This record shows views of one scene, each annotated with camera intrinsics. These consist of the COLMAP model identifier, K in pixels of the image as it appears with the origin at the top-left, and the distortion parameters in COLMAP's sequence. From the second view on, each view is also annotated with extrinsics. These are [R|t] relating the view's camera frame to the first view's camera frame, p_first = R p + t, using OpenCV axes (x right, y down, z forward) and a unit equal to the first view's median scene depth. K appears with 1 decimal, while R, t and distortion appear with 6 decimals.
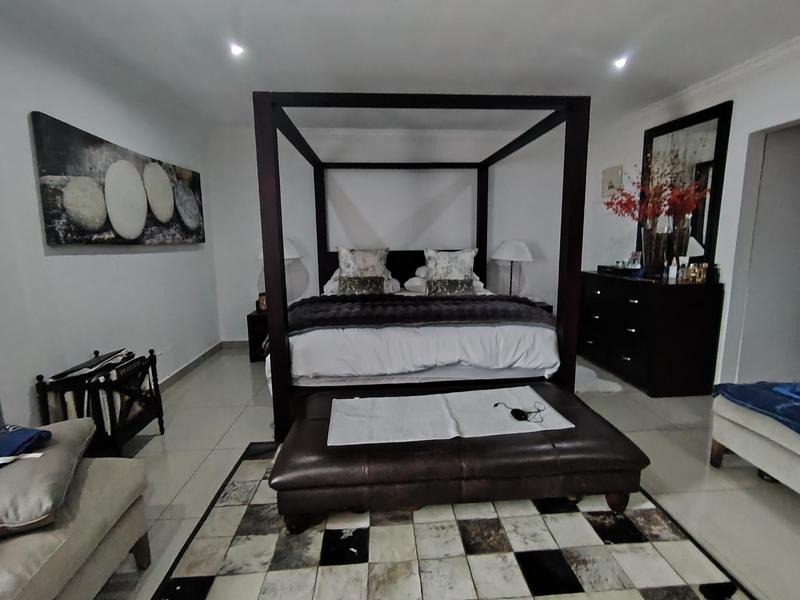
lens RADIAL K [[383.2, 0, 403.9], [0, 383.2, 293.0], [0, 0, 1]] dist [-0.009496, 0.001105]
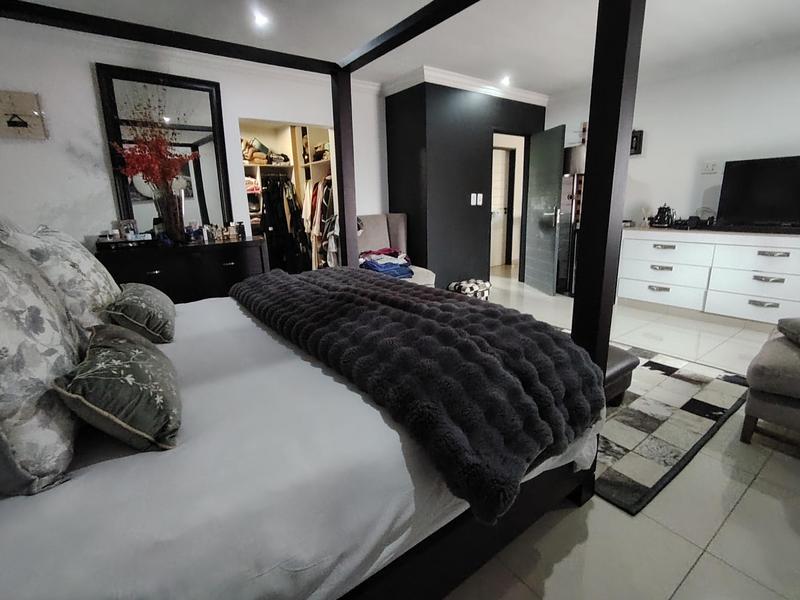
lens RADIAL K [[383.2, 0, 403.9], [0, 383.2, 293.0], [0, 0, 1]] dist [-0.009496, 0.001105]
pose [[-0.539638, -0.176081, 0.823277, -0.522008], [0.153159, 0.941034, 0.301659, -0.151264], [-0.827848, 0.288879, -0.480850, 1.218527]]
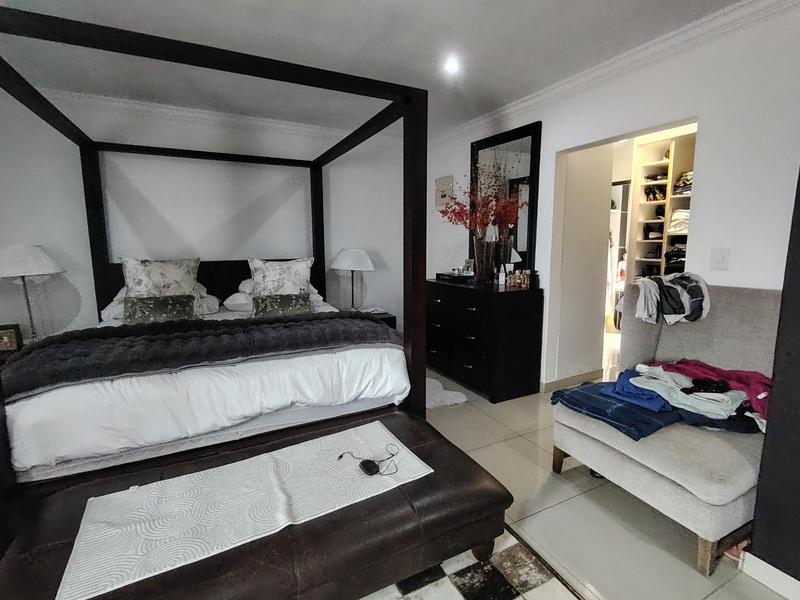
lens RADIAL K [[383.2, 0, 403.9], [0, 383.2, 293.0], [0, 0, 1]] dist [-0.009496, 0.001105]
pose [[0.919300, -0.043717, 0.391122, 0.045444], [0.050465, 0.998701, -0.006985, -0.023586], [-0.390309, 0.026159, 0.920312, 0.145861]]
